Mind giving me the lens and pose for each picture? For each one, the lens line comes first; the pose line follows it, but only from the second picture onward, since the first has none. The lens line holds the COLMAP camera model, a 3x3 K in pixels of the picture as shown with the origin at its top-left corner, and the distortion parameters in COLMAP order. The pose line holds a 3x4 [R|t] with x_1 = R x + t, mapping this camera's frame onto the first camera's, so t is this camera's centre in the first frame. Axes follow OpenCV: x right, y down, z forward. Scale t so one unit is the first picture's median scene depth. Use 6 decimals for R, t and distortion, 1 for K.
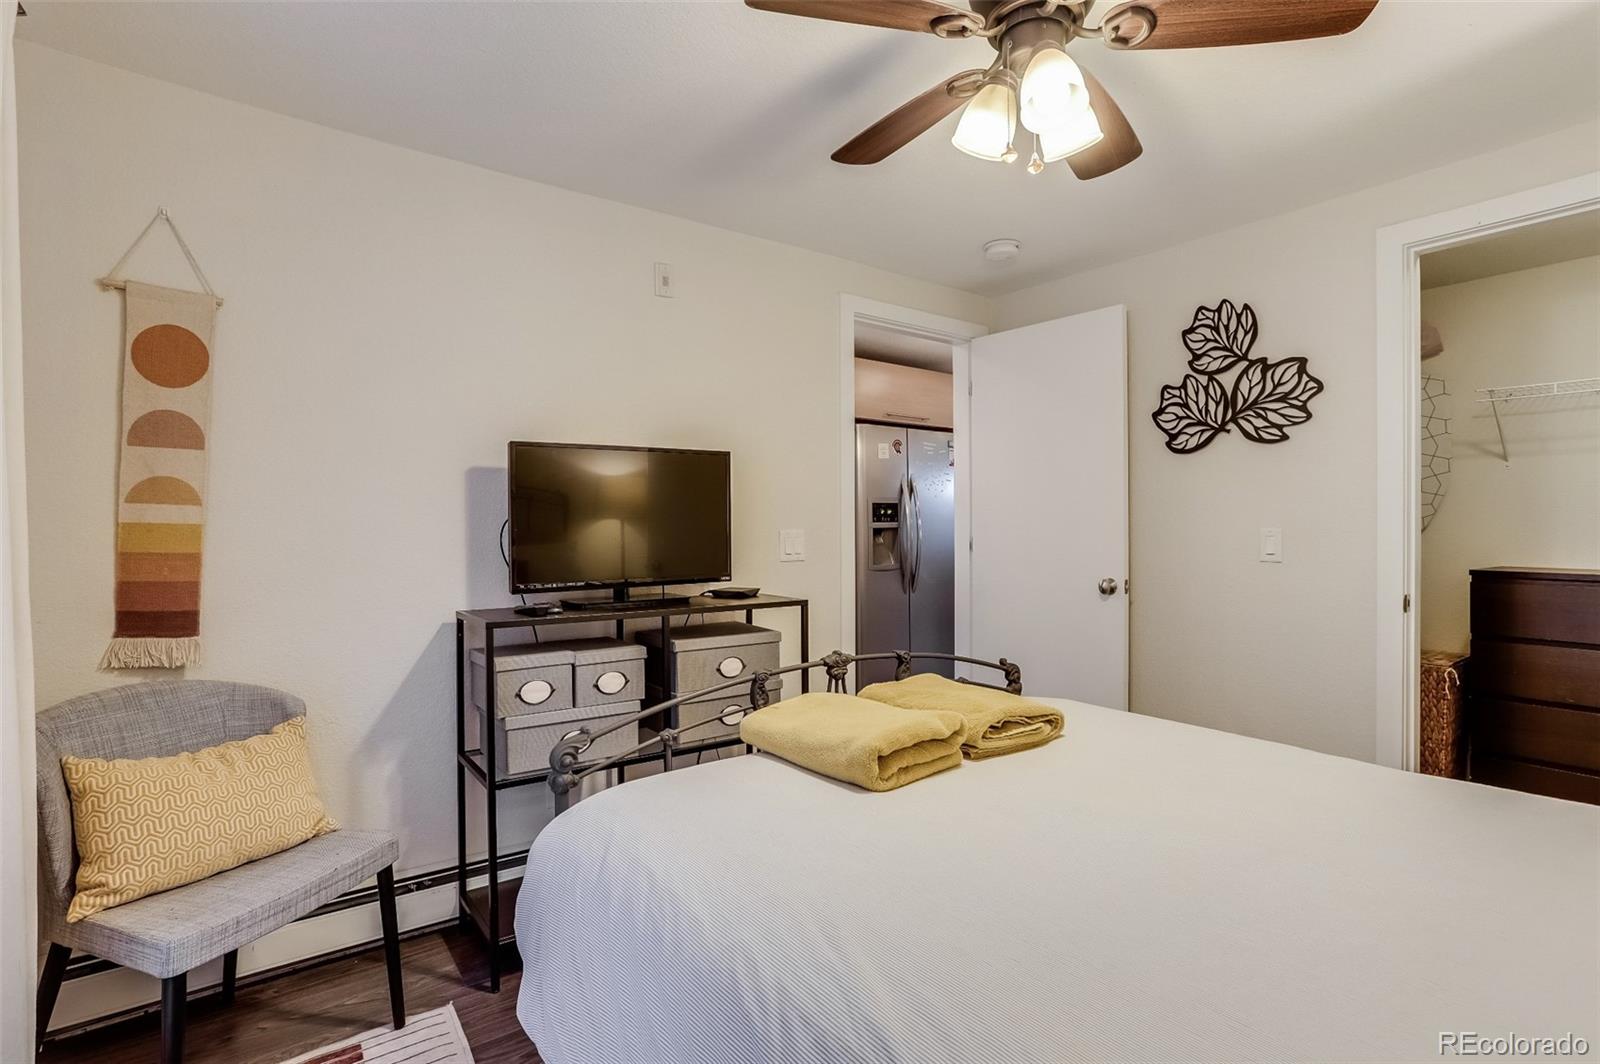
lens RADIAL K [[774.2, 0, 801.5], [0, 774.2, 529.7], [0, 0, 1]] dist [-0.047184, 0.026915]
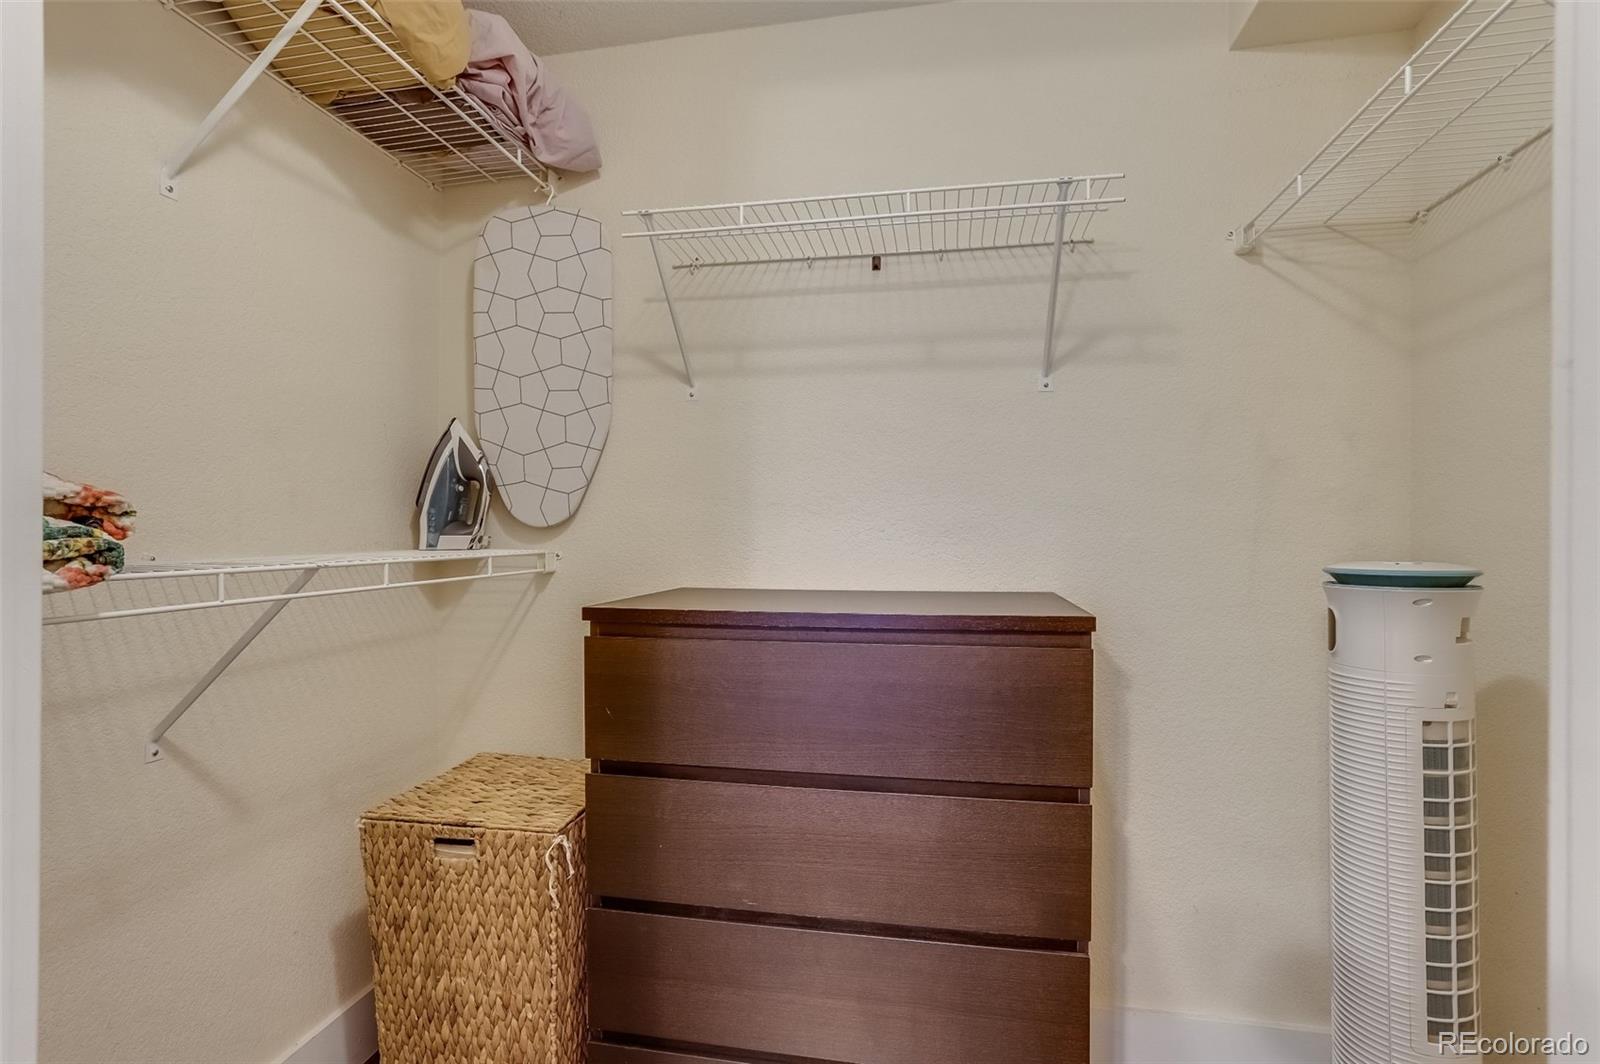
lens RADIAL K [[774.2, 0, 795.1], [0, 774.2, 532.4], [0, 0, 1]] dist [-0.047184, 0.026915]
pose [[0.733526, 0.004496, 0.679646, 0.649145], [-0.003111, 0.999990, -0.003258, 0.012158], [-0.679654, 0.000275, 0.733533, 0.585205]]
